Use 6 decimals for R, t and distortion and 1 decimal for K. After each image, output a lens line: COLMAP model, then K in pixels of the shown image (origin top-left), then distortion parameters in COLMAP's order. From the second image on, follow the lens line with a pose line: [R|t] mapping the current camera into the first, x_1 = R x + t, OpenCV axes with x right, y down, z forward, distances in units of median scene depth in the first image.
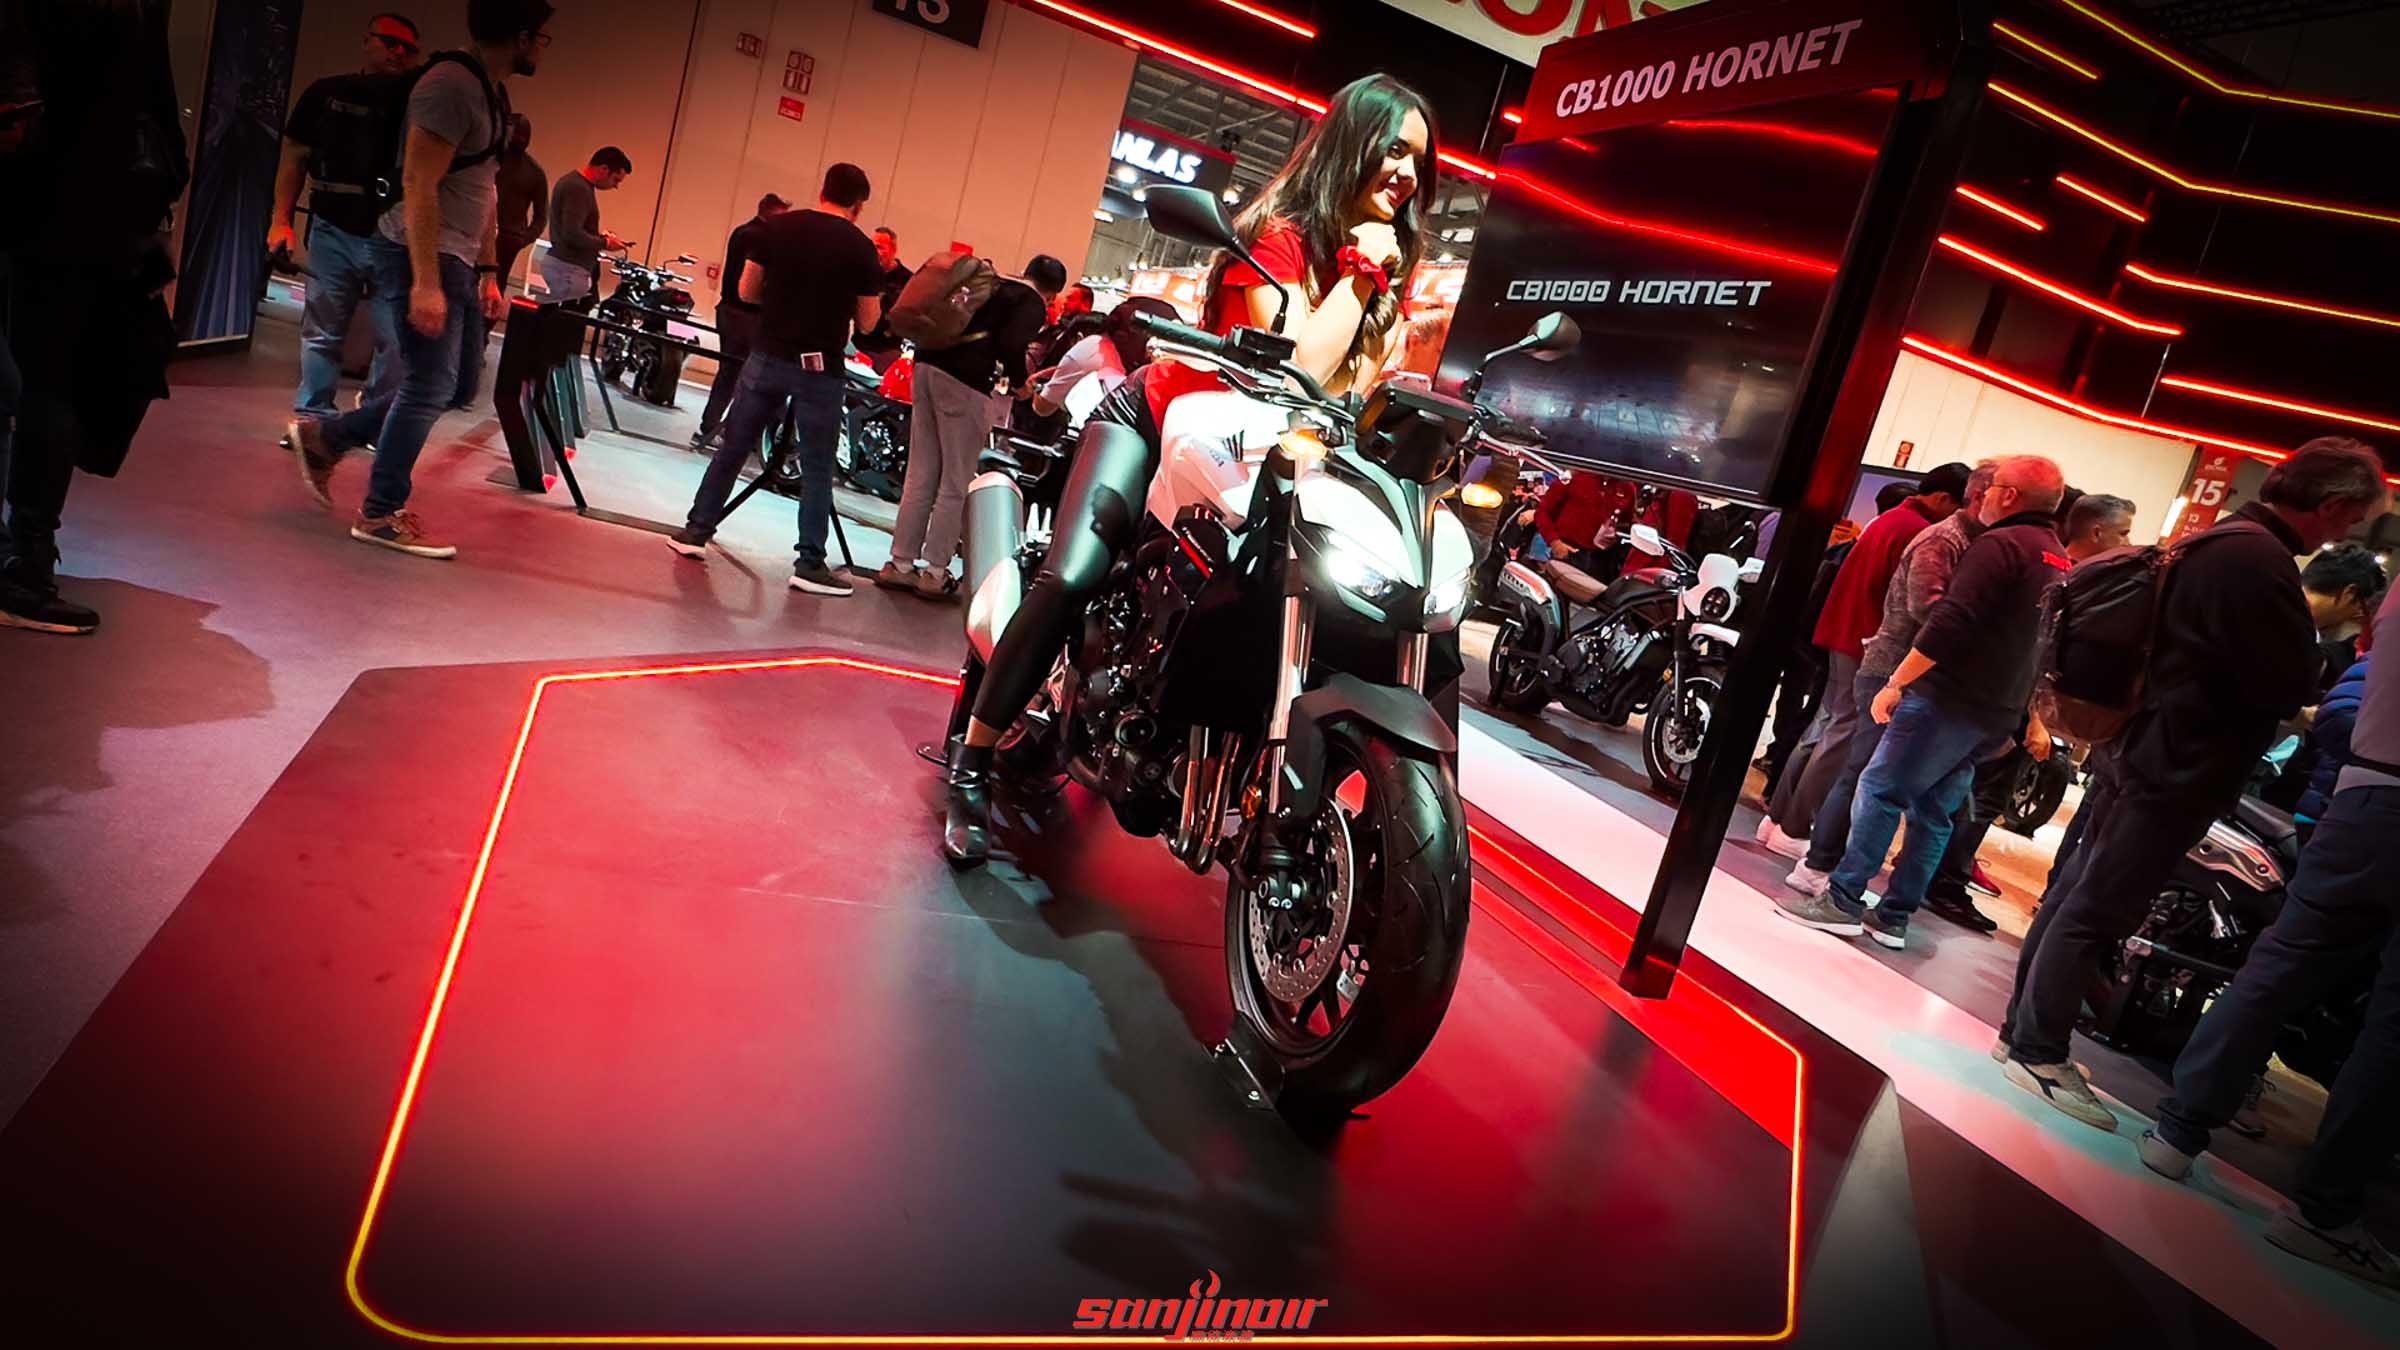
lens RADIAL K [[1424.8, 0, 1200.0], [0, 1424.8, 675.0], [0, 0, 1]] dist [0.000484, 0.000021]
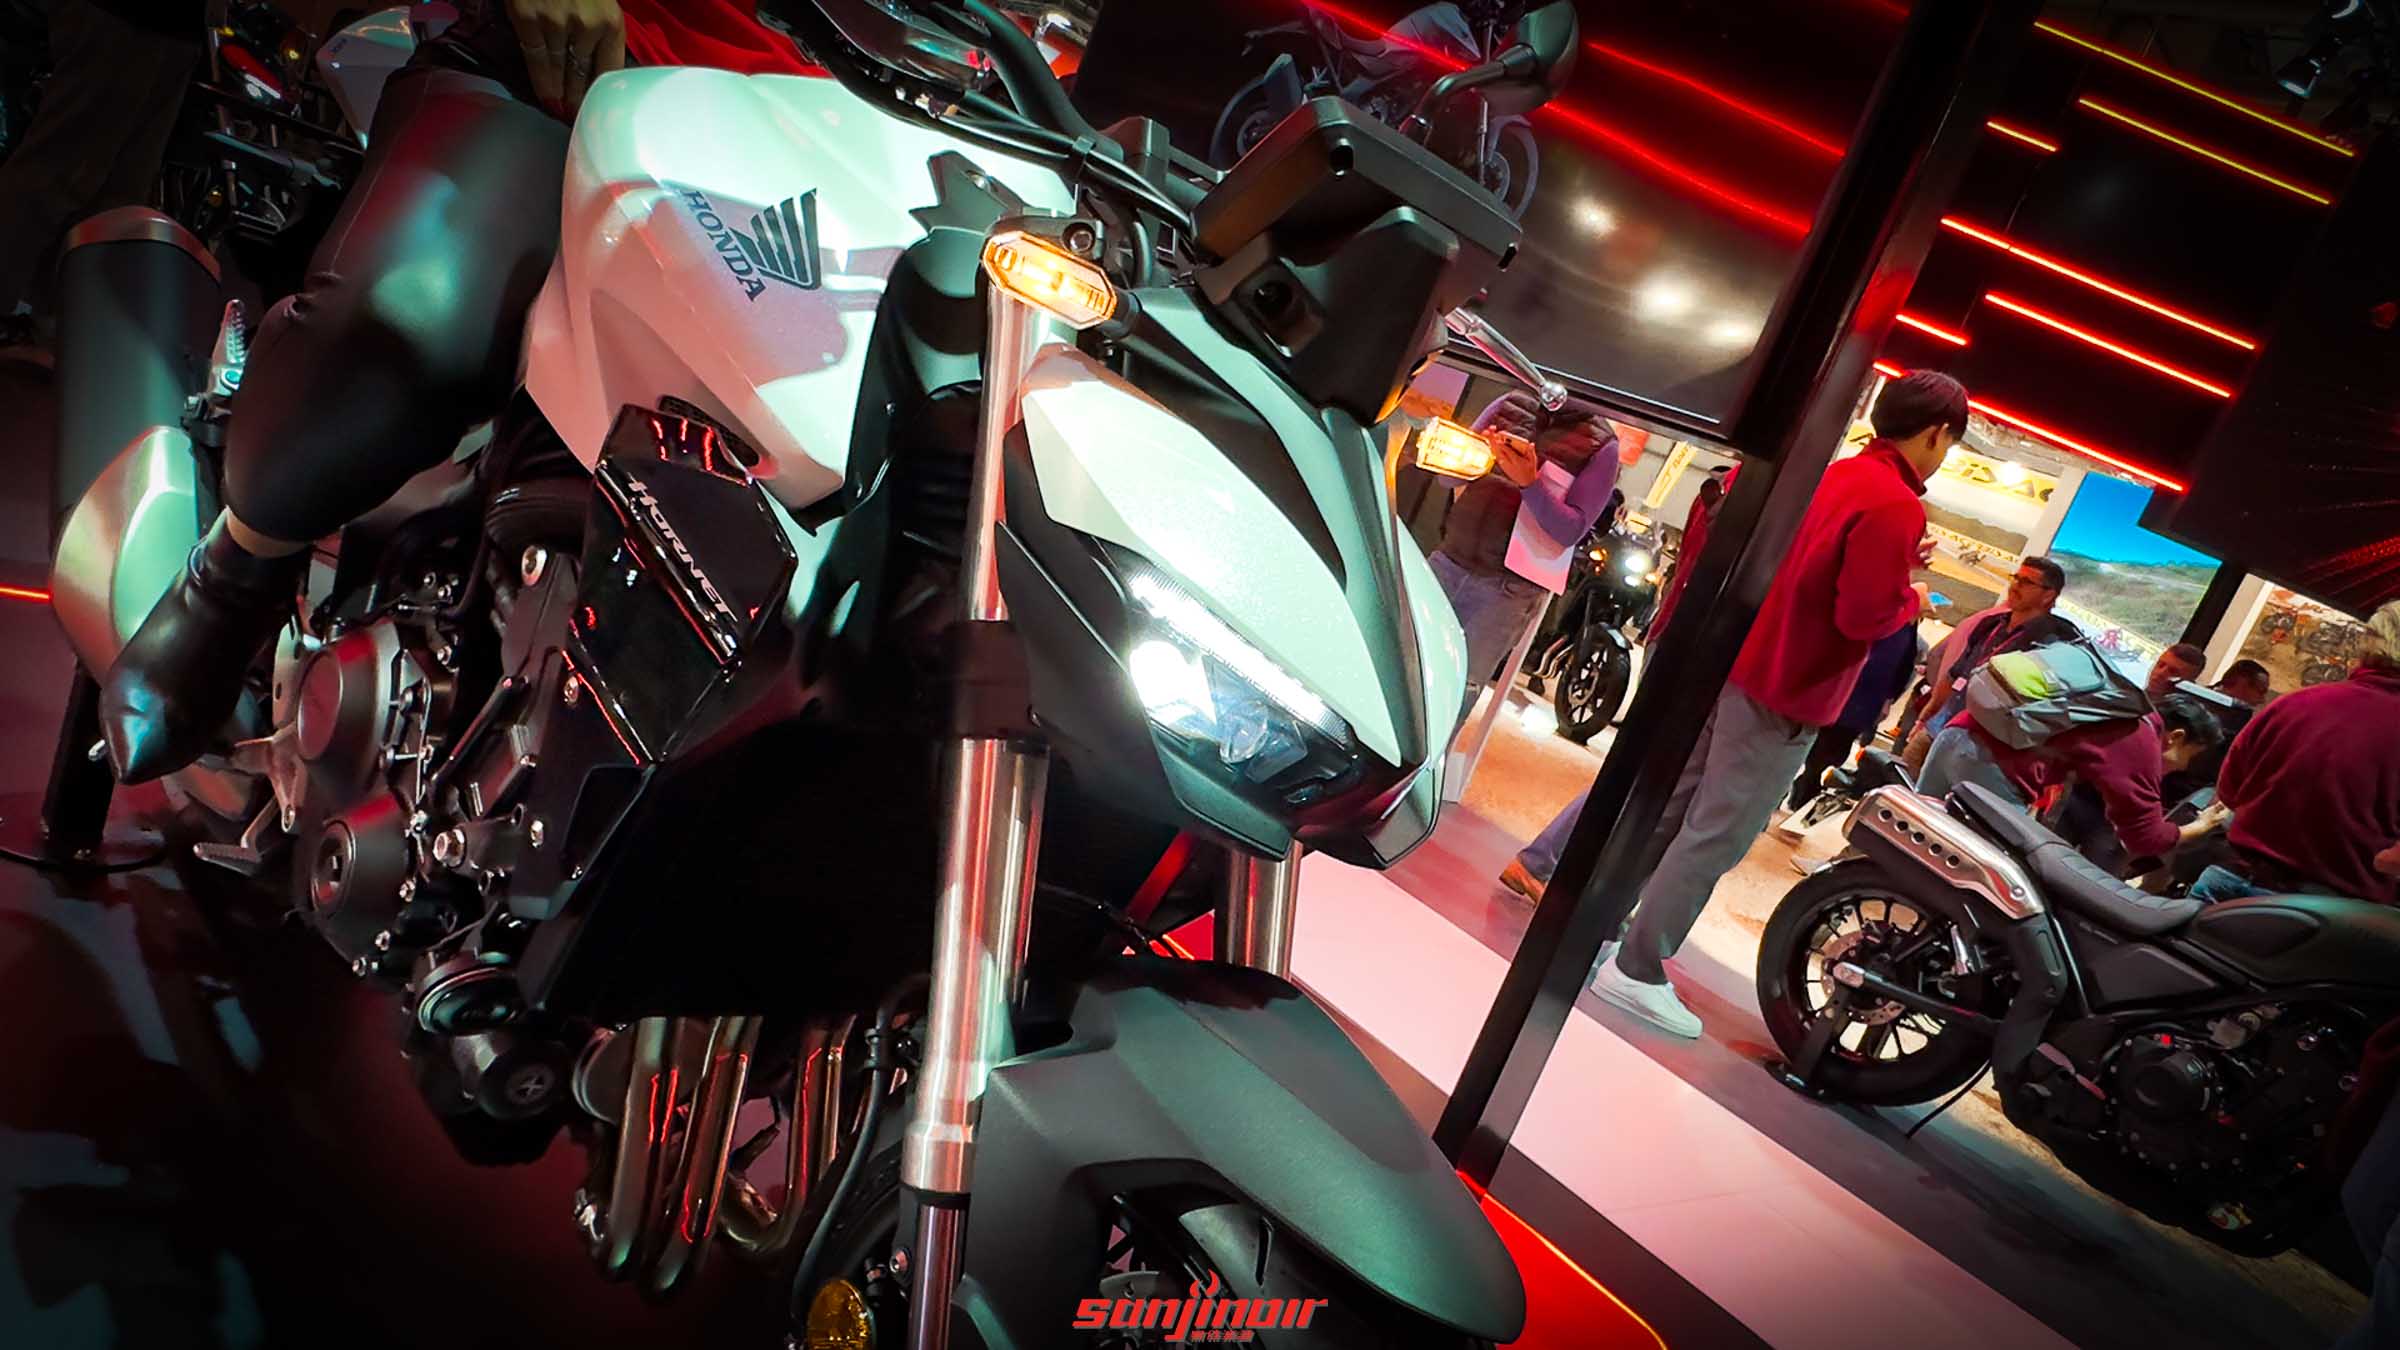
lens RADIAL K [[1572.4, 0, 1200.0], [0, 1572.4, 675.0], [0, 0, 1]] dist [-0.022918, 0.000477]
pose [[0.934722, 0.019081, 0.354868, -0.018110], [-0.062625, 0.991775, 0.111627, -0.111581], [-0.349820, -0.126564, 0.928228, 0.637945]]
